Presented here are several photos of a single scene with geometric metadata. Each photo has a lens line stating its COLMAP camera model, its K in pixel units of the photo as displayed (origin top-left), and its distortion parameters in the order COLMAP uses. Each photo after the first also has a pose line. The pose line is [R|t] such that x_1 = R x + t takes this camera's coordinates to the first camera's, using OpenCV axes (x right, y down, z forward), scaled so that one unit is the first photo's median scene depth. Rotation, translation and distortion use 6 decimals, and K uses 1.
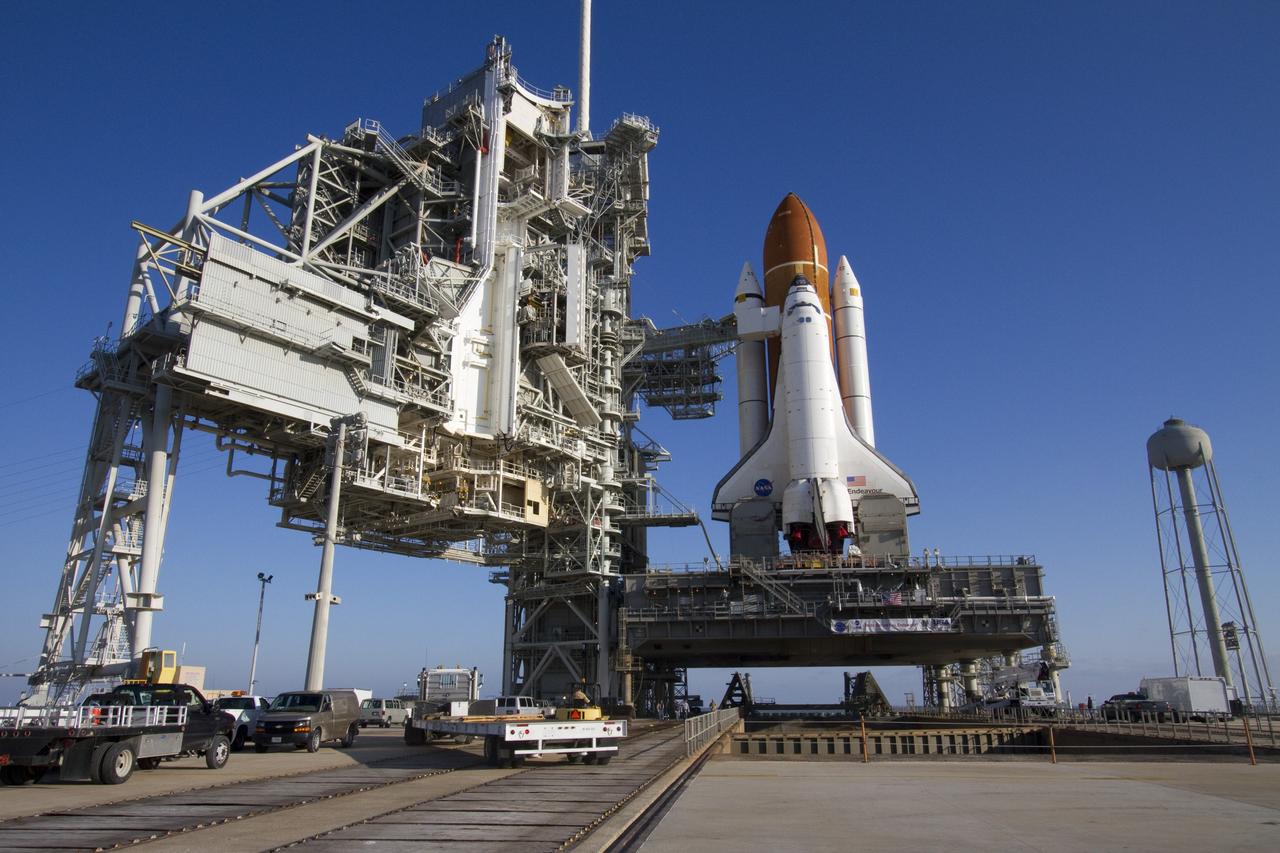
lens RADIAL K [[895.1, 0, 642.7], [0, 895.1, 427.9], [0, 0, 1]] dist [0.002388, 0.002200]
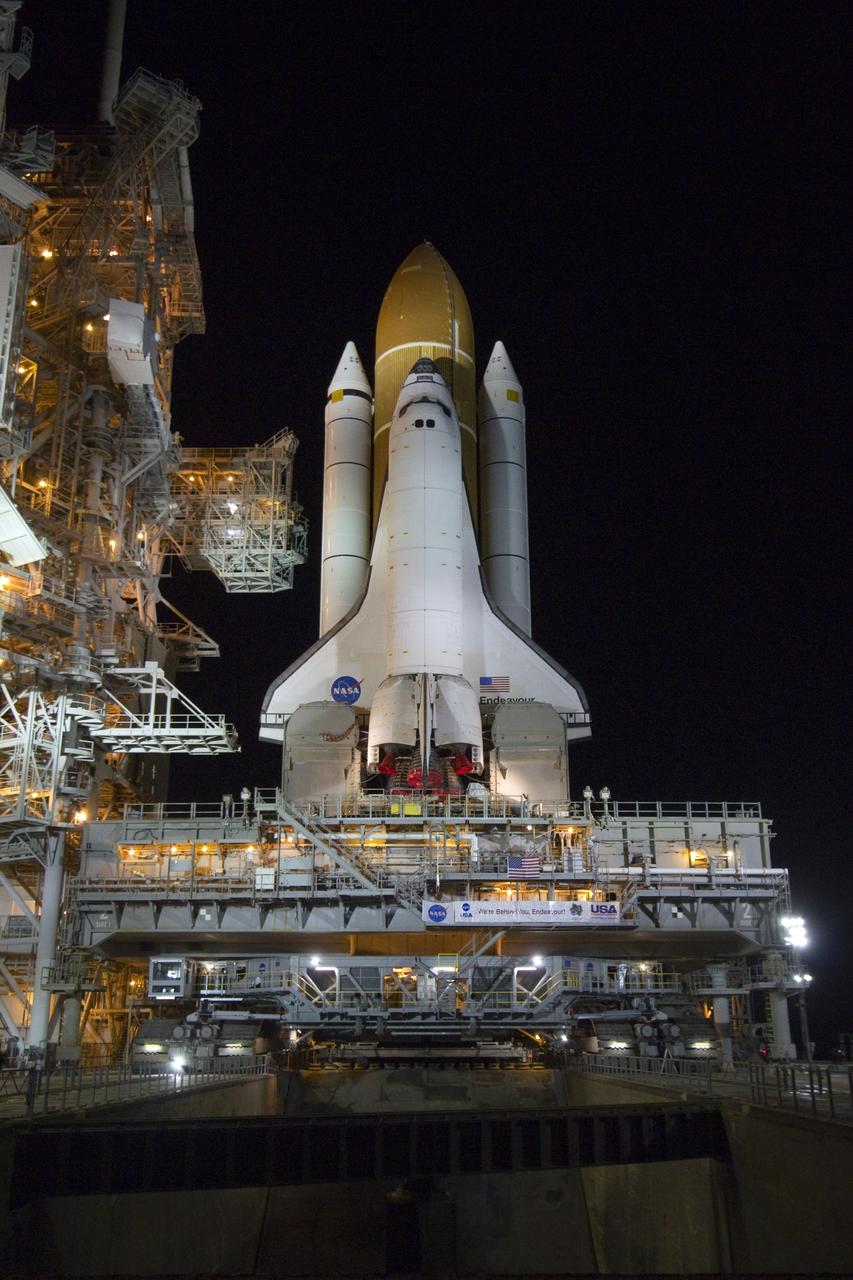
lens RADIAL K [[1204.9, 0, 425.8], [0, 1204.9, 638.8], [0, 0, 1]] dist [-0.020349, 0.211819]
pose [[0.992541, 0.040584, 0.114958, 0.111252], [-0.038144, 0.998999, -0.023348, 0.058833], [-0.115790, 0.018789, 0.993096, 0.203023]]
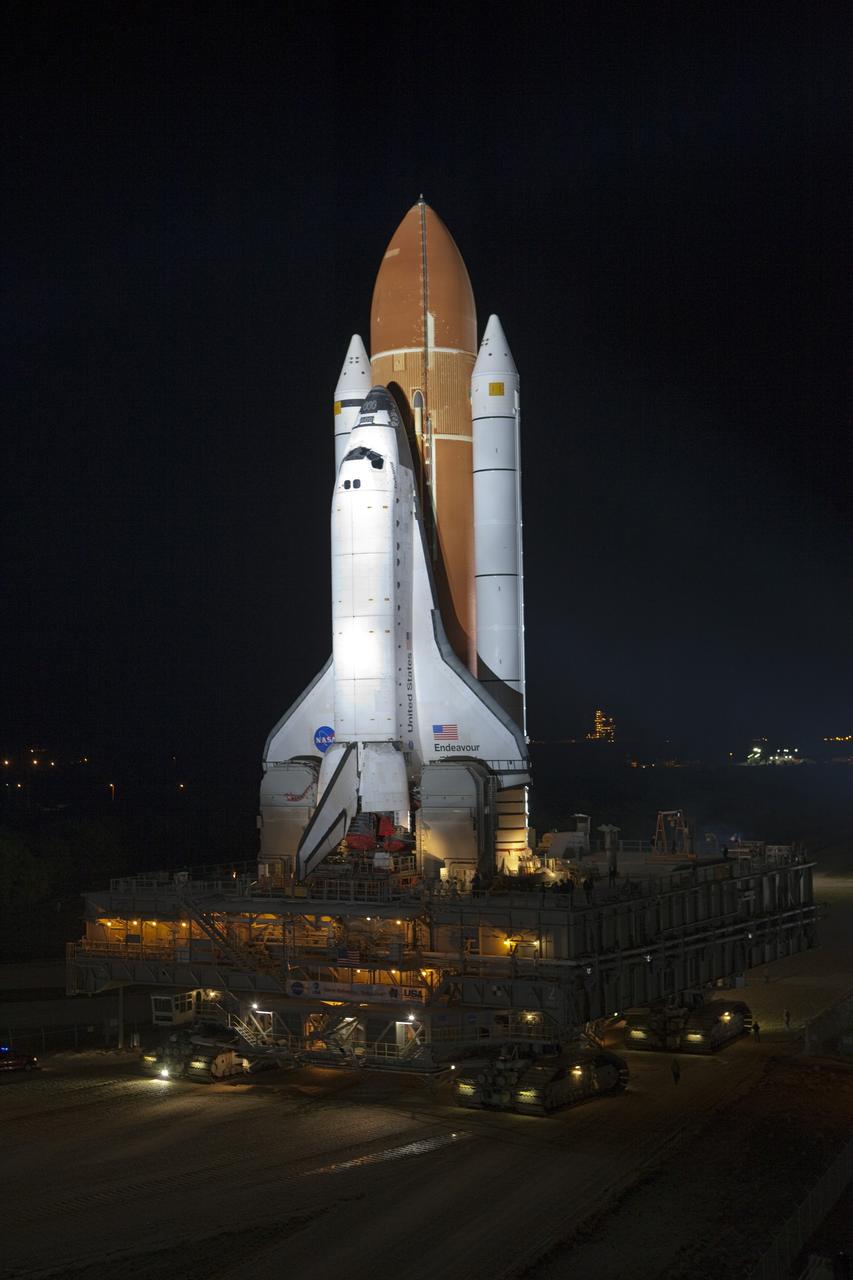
lens RADIAL K [[1860.4, 0, 426.5], [0, 1860.4, 640.0], [0, 0, 1]] dist [0.014523, 0.031112]
pose [[0.919737, -0.031052, -0.391306, 0.899724], [0.130001, 0.964706, 0.229005, -0.374936], [0.370384, -0.261494, 0.891312, -0.223614]]
